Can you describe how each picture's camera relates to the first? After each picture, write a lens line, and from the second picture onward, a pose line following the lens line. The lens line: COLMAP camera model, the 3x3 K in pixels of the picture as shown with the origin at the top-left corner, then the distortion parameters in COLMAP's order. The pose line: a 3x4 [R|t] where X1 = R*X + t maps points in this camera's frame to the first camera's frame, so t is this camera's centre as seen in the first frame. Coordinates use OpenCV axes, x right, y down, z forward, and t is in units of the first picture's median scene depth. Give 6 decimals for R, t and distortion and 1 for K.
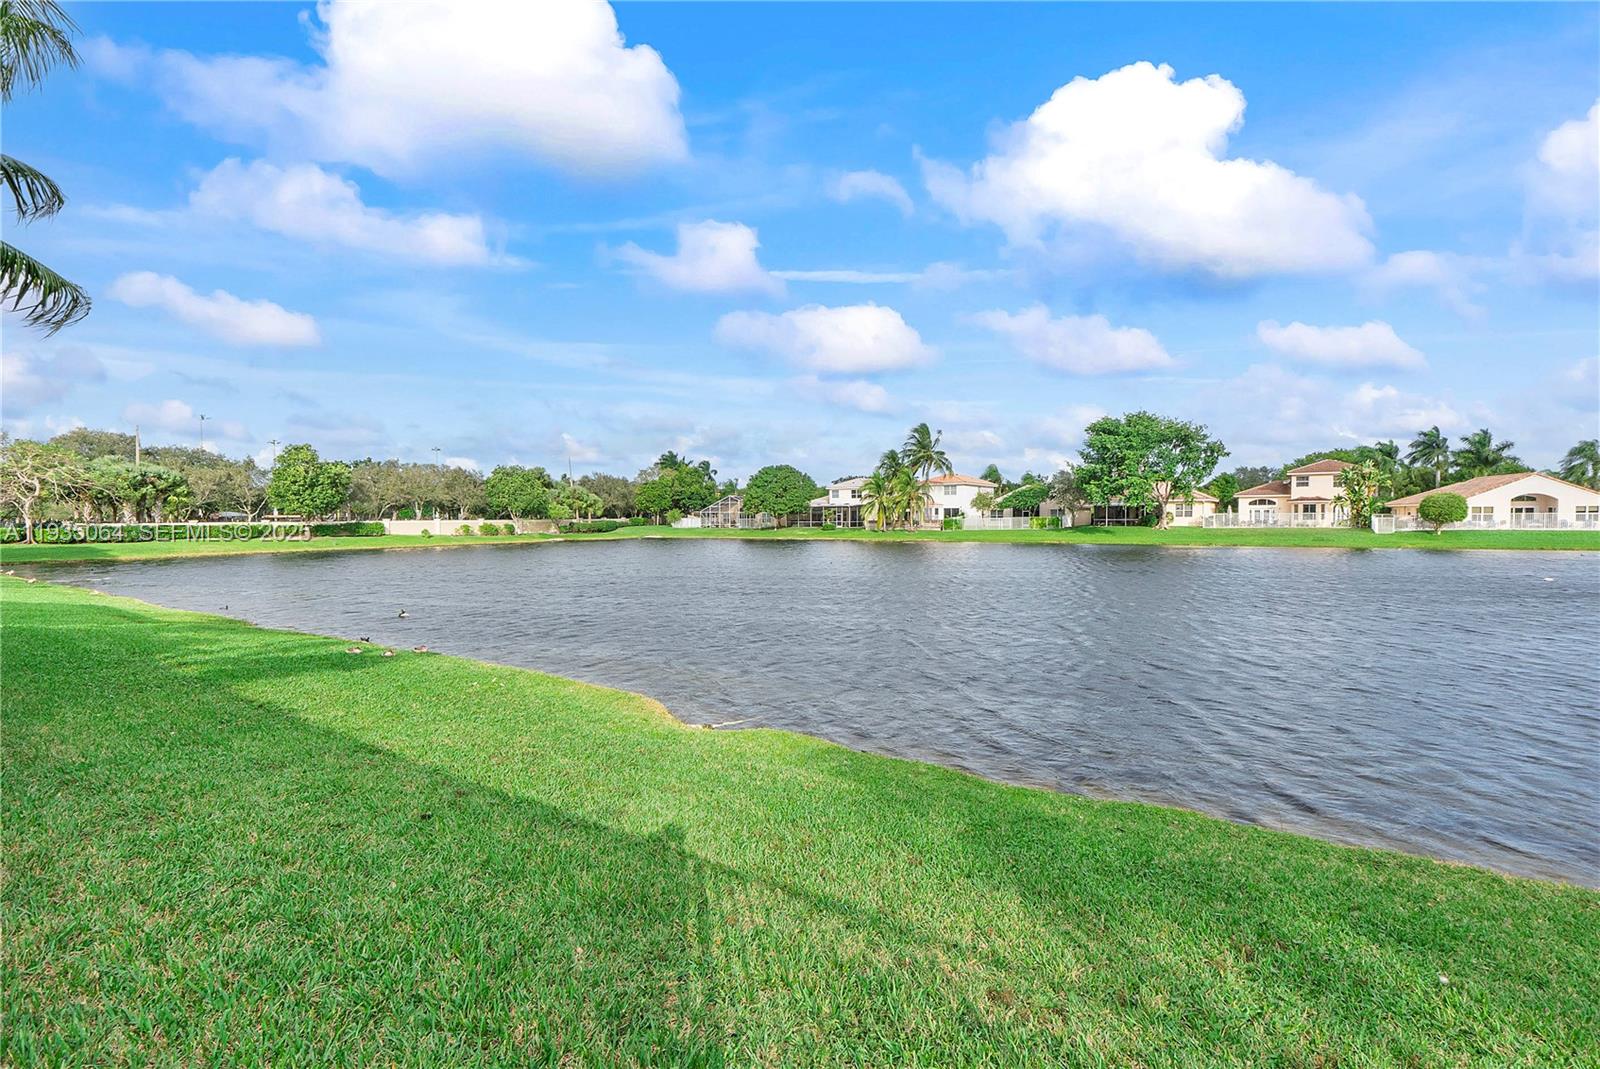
lens RADIAL K [[763.4, 0, 800.2], [0, 763.4, 525.0], [0, 0, 1]] dist [-0.002896, -0.000223]
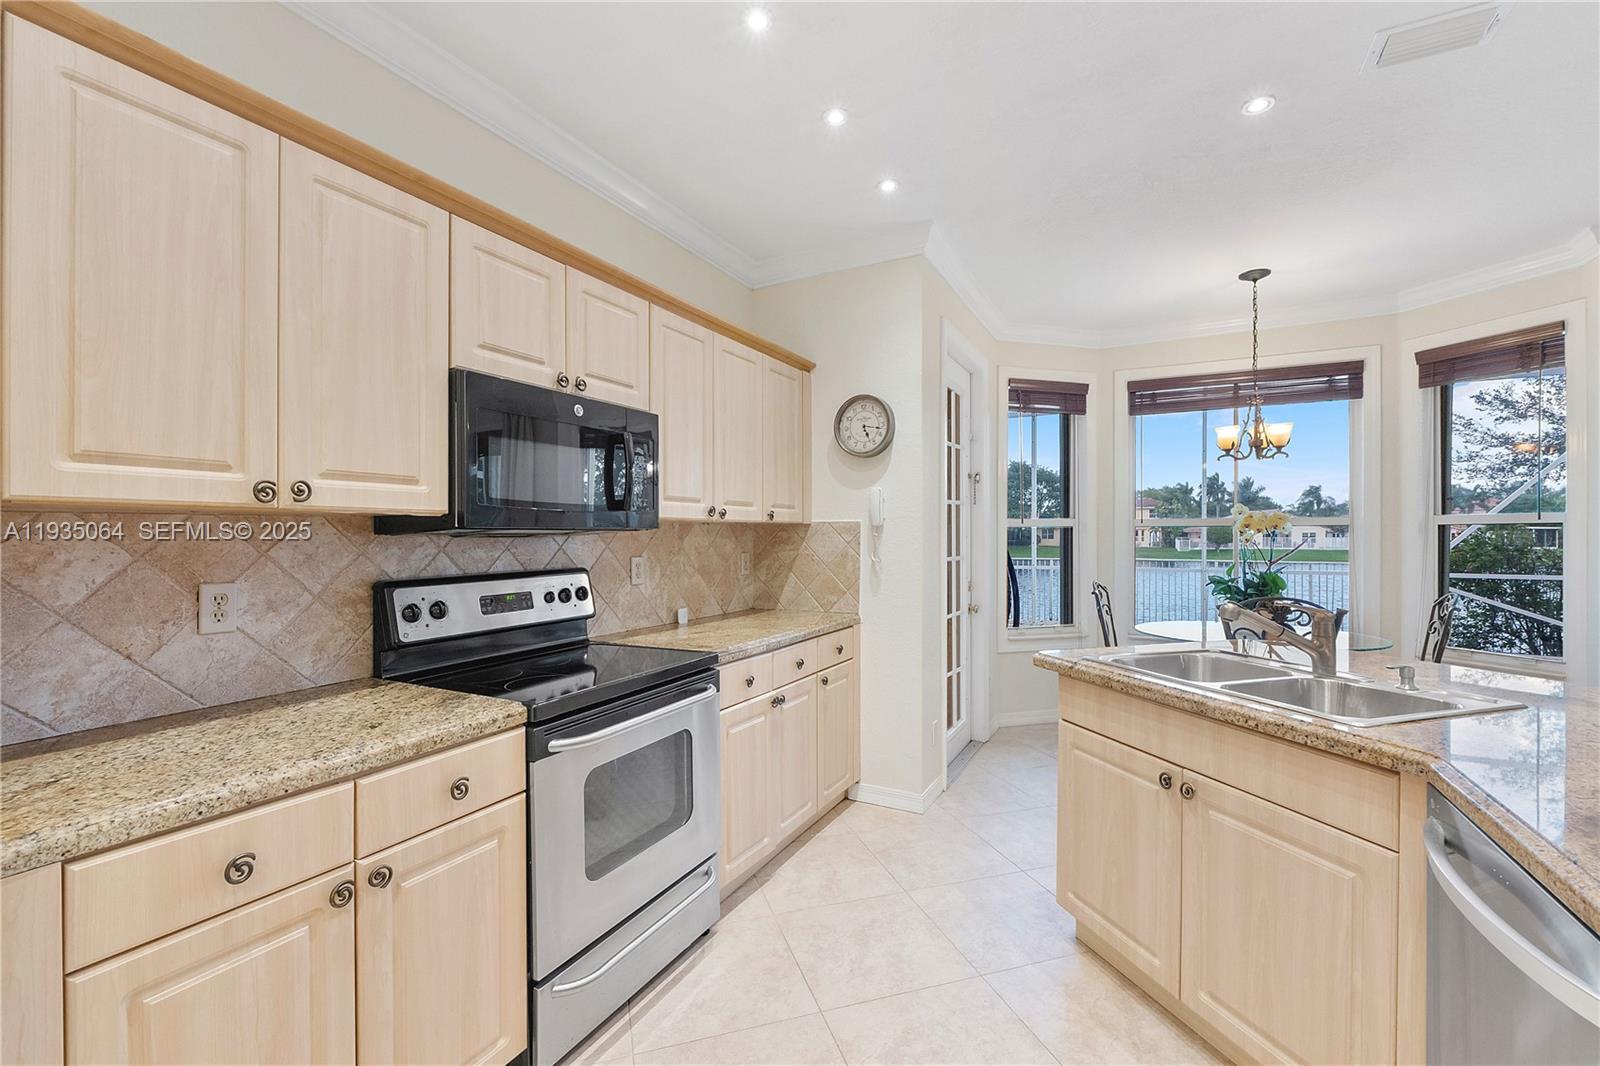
lens RADIAL K [[671.9, 0, 797.2], [0, 671.9, 532.9], [0, 0, 1]] dist [-0.006656, -0.000558]
pose [[0.991105, 0.006452, 0.132929, -0.084699], [-0.004420, 0.999869, -0.015577, -0.000336], [-0.133012, 0.014851, 0.991003, -0.107205]]
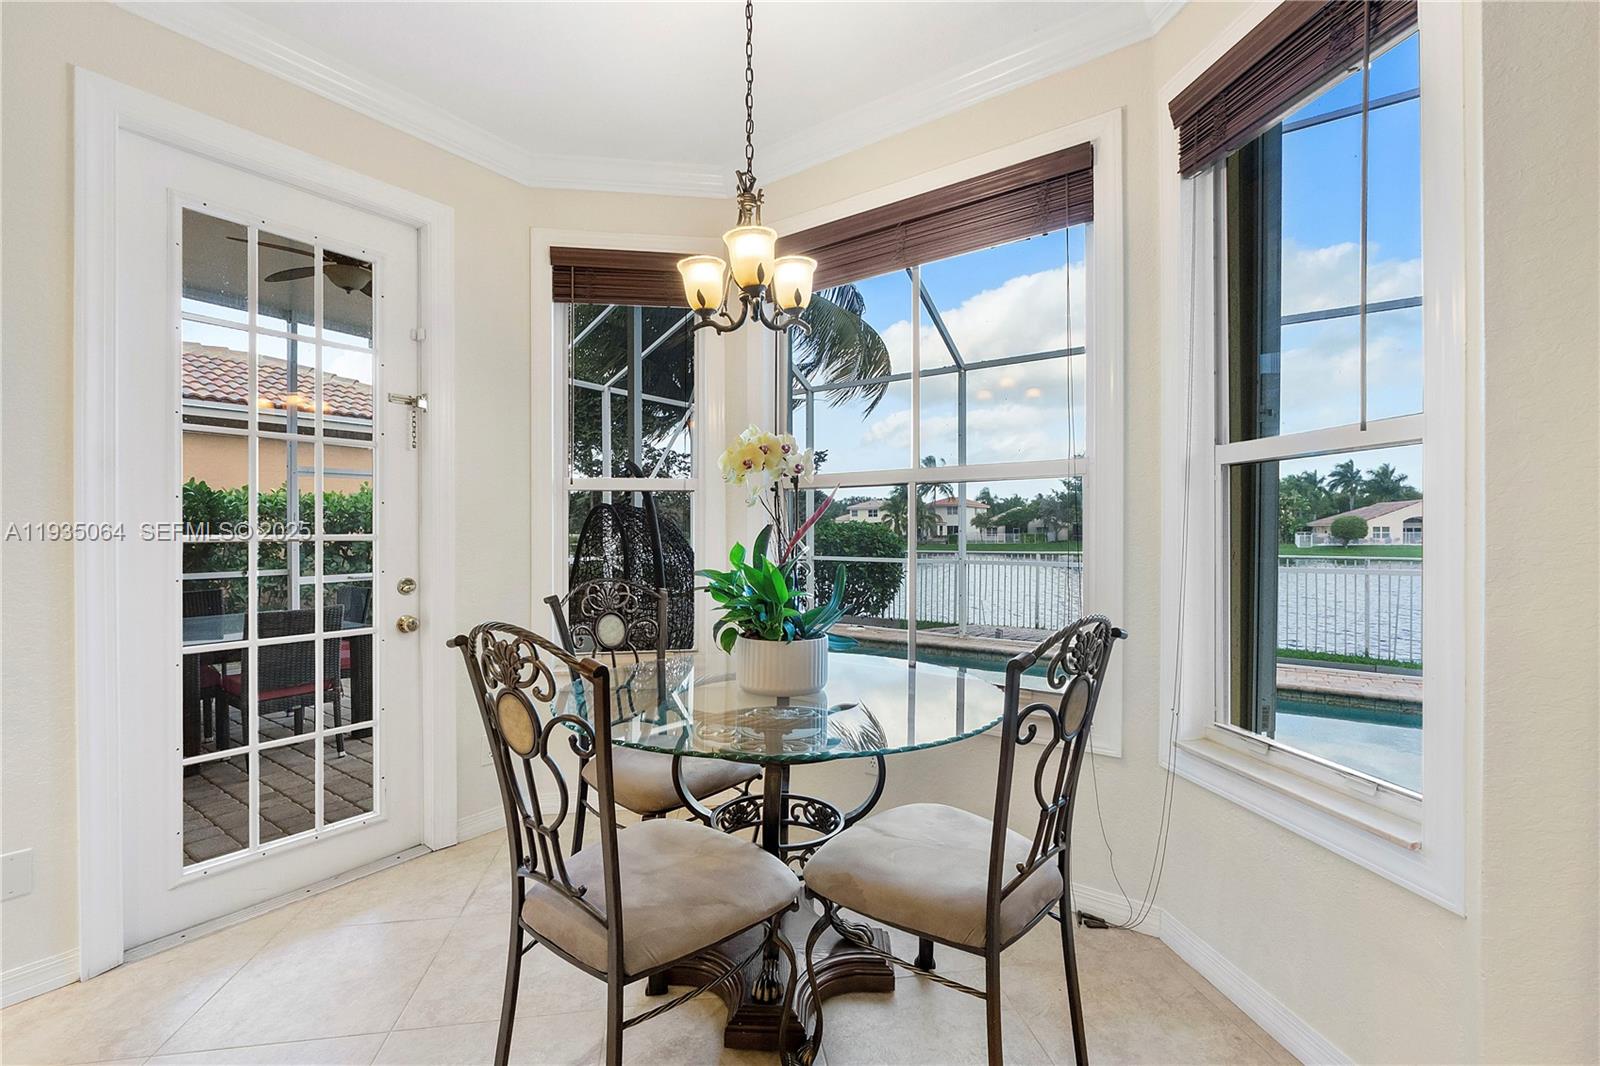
lens RADIAL K [[671.9, 0, 796.1], [0, 671.9, 537.8], [0, 0, 1]] dist [-0.006656, -0.000558]
pose [[0.999978, 0.004530, -0.004854, -0.061424], [-0.004536, 0.999989, -0.001296, 0.000266], [0.004848, 0.001318, 0.999987, -0.095658]]
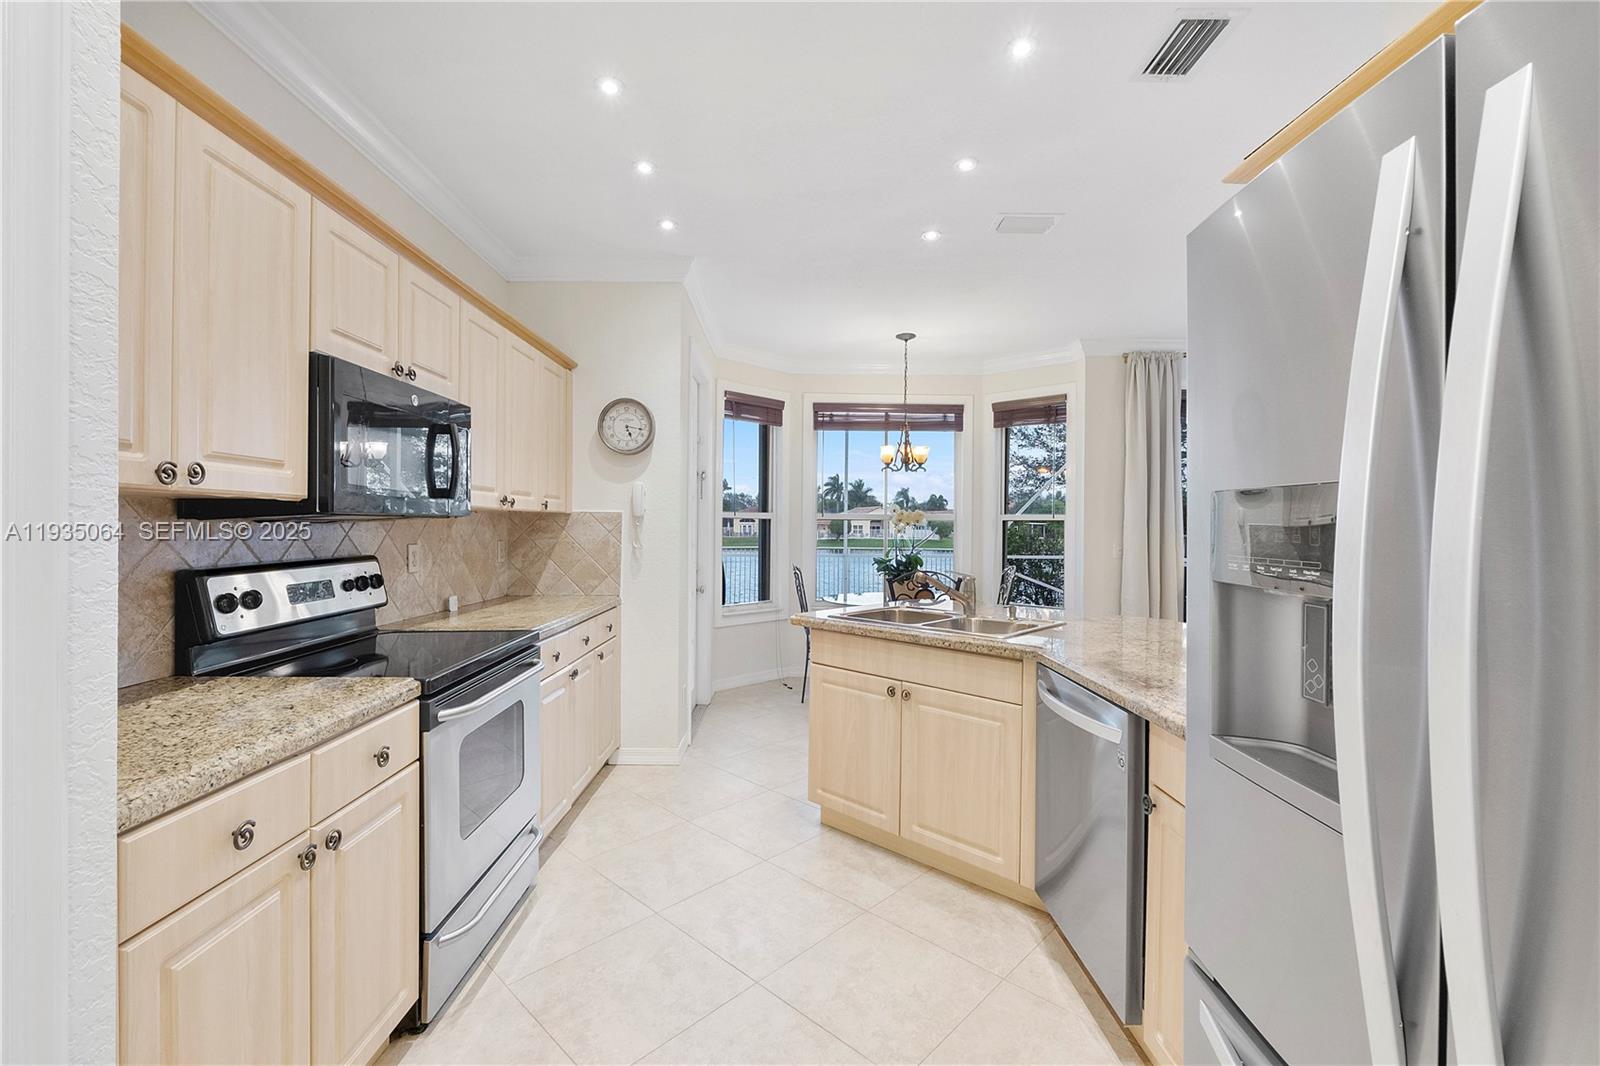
lens RADIAL K [[671.9, 0, 790.4], [0, 671.9, 523.9], [0, 0, 1]] dist [-0.006656, -0.000558]
pose [[0.810917, 0.015829, 0.584947, -0.089619], [-0.007076, 0.999826, -0.017246, -0.000246], [-0.585119, 0.009846, 0.810888, -0.109252]]
